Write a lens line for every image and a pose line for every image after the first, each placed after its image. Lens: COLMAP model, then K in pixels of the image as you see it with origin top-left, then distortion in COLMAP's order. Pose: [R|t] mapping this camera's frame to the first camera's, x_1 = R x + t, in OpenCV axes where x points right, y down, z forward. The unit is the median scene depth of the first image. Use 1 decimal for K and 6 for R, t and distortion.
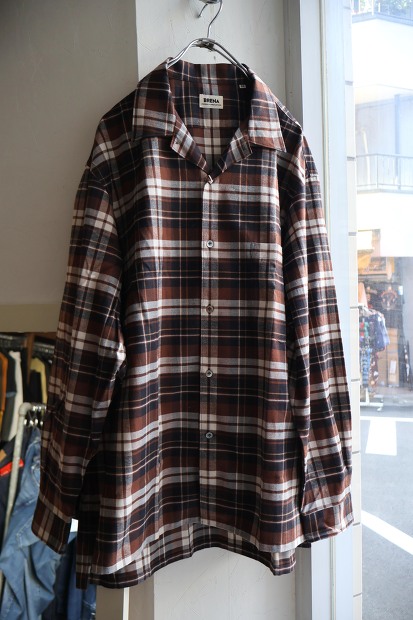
lens RADIAL K [[517.4, 0, 206.6], [0, 517.4, 308.7], [0, 0, 1]] dist [0.009409, 0.008614]
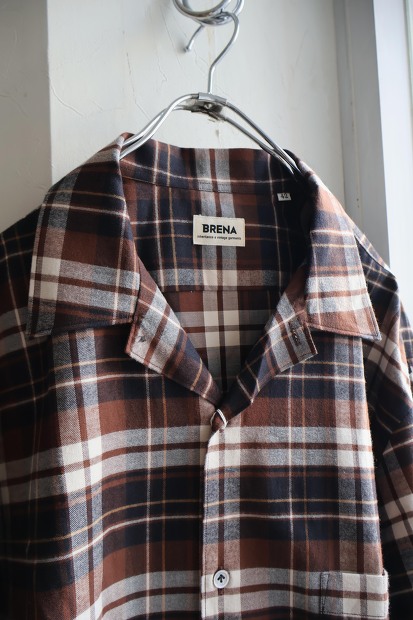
lens RADIAL K [[533.2, 0, 204.0], [0, 533.2, 313.1], [0, 0, 1]] dist [0.010431, -0.029777]
pose [[0.995557, 0.004560, 0.094052, -0.047301], [0.003608, 0.996245, -0.086499, -0.295938], [-0.094093, 0.086454, 0.991802, 0.566780]]
